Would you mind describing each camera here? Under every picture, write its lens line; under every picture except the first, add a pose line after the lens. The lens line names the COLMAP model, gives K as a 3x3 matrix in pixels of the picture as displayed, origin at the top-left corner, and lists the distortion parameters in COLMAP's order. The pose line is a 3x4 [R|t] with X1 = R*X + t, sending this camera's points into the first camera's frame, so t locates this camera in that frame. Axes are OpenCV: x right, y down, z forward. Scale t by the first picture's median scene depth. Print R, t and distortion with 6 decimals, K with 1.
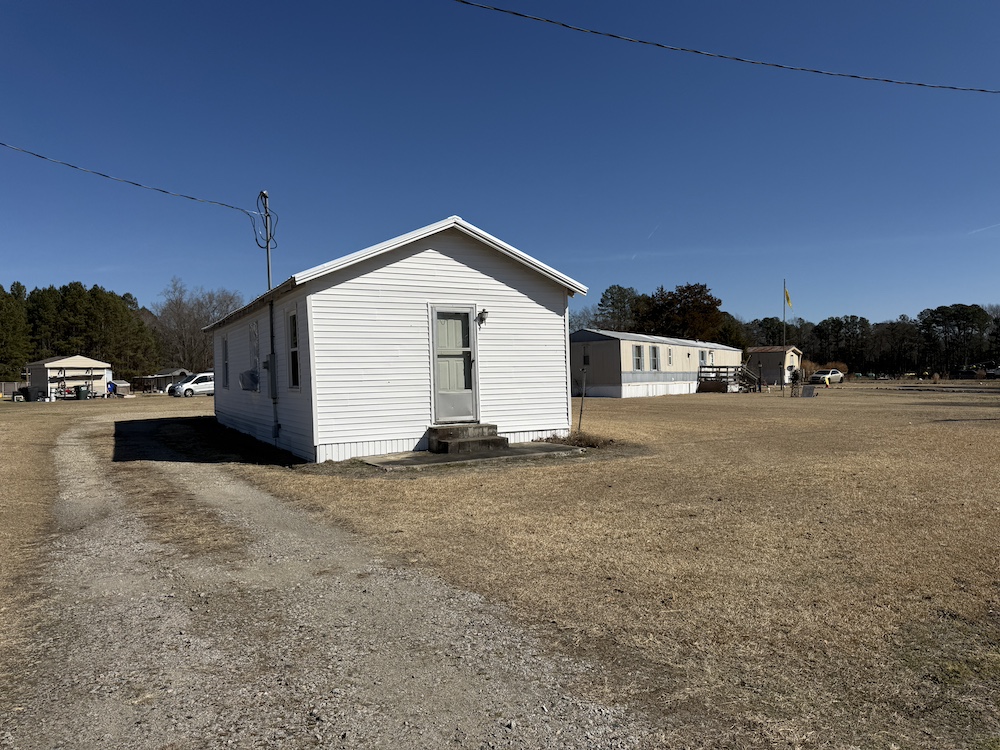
lens RADIAL K [[705.4, 0, 503.9], [0, 705.4, 379.1], [0, 0, 1]] dist [0.082914, -0.120166]
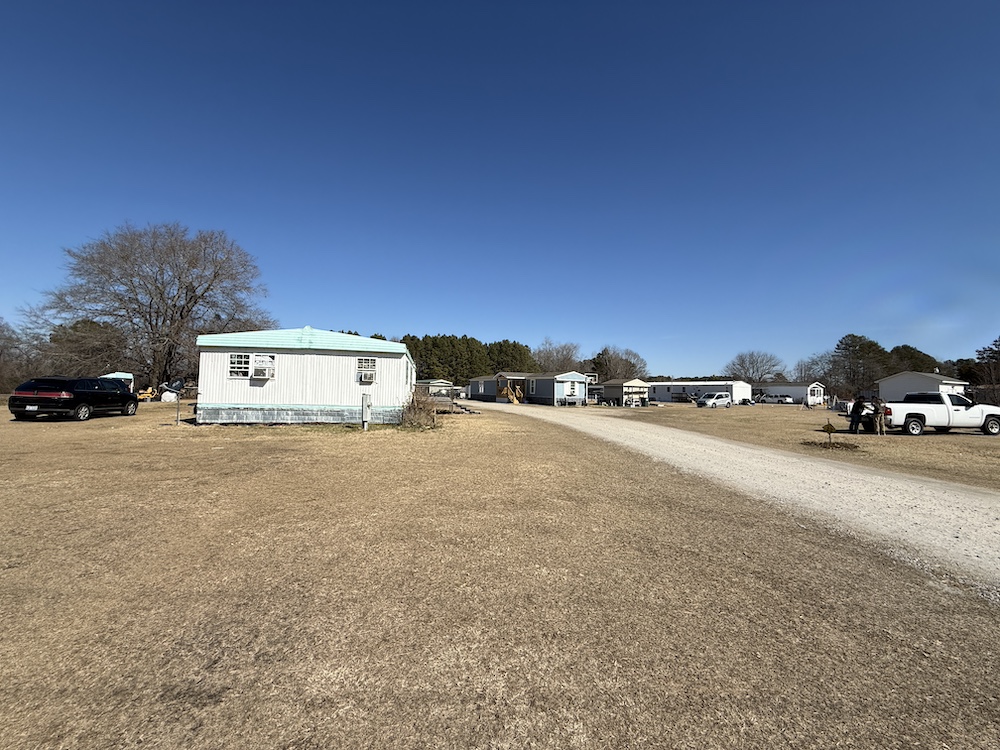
lens RADIAL K [[398.7, 0, 496.7], [0, 398.7, 373.1], [0, 0, 1]] dist [0.001969, -0.000097]
pose [[0.909306, 0.016441, -0.415803, -0.497916], [-0.037384, 0.998406, -0.042276, 0.003891], [0.414445, 0.053987, 0.908471, 0.051407]]
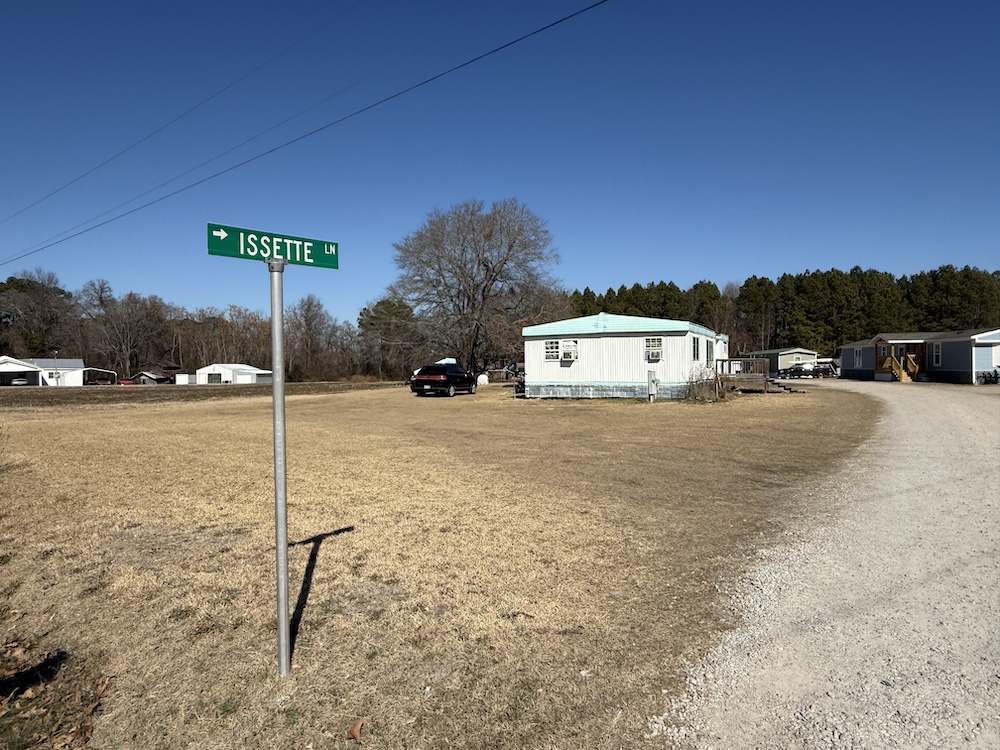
lens RADIAL K [[653.6, 0, 500.0], [0, 653.6, 375.0], [0, 0, 1]] dist [0.005215, -0.001968]
pose [[0.508473, 0.021035, -0.860821, -0.324289], [-0.001438, 0.999721, 0.023580, 0.001457], [0.861077, -0.010752, 0.508361, -0.088621]]
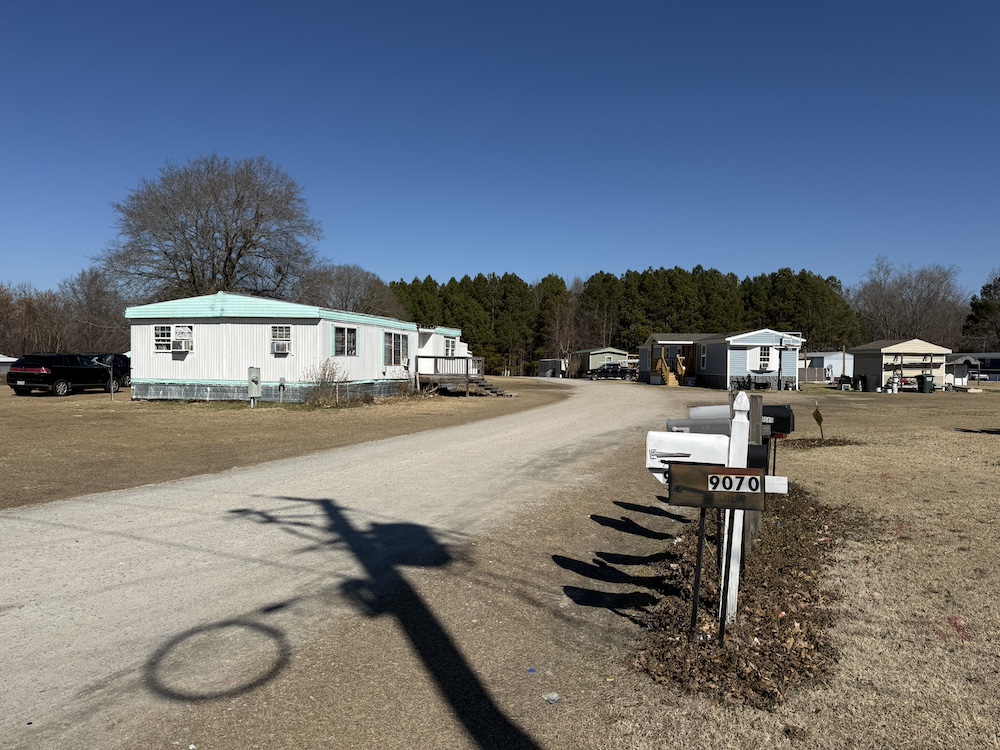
lens RADIAL K [[705.4, 0, 503.9], [0, 705.4, 379.1], [0, 0, 1]] dist [0.082914, -0.120166]
pose [[0.661057, 0.040541, -0.749240, -0.280908], [-0.025688, 0.999177, 0.031400, -0.000034], [0.749896, -0.001510, 0.661554, 0.088400]]
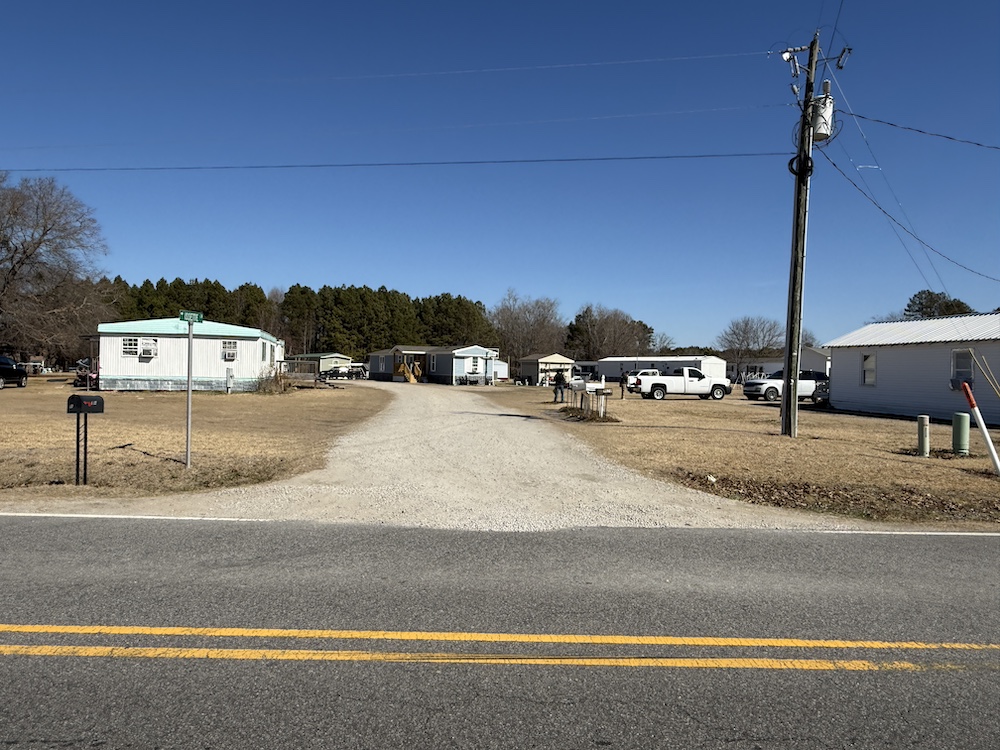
lens RADIAL K [[653.6, 0, 500.0], [0, 653.6, 375.0], [0, 0, 1]] dist [0.005215, -0.001968]
pose [[0.935356, 0.037673, -0.351695, -0.246712], [-0.037403, 0.999272, 0.007565, 0.002223], [0.351724, 0.006079, 0.936084, -0.213681]]
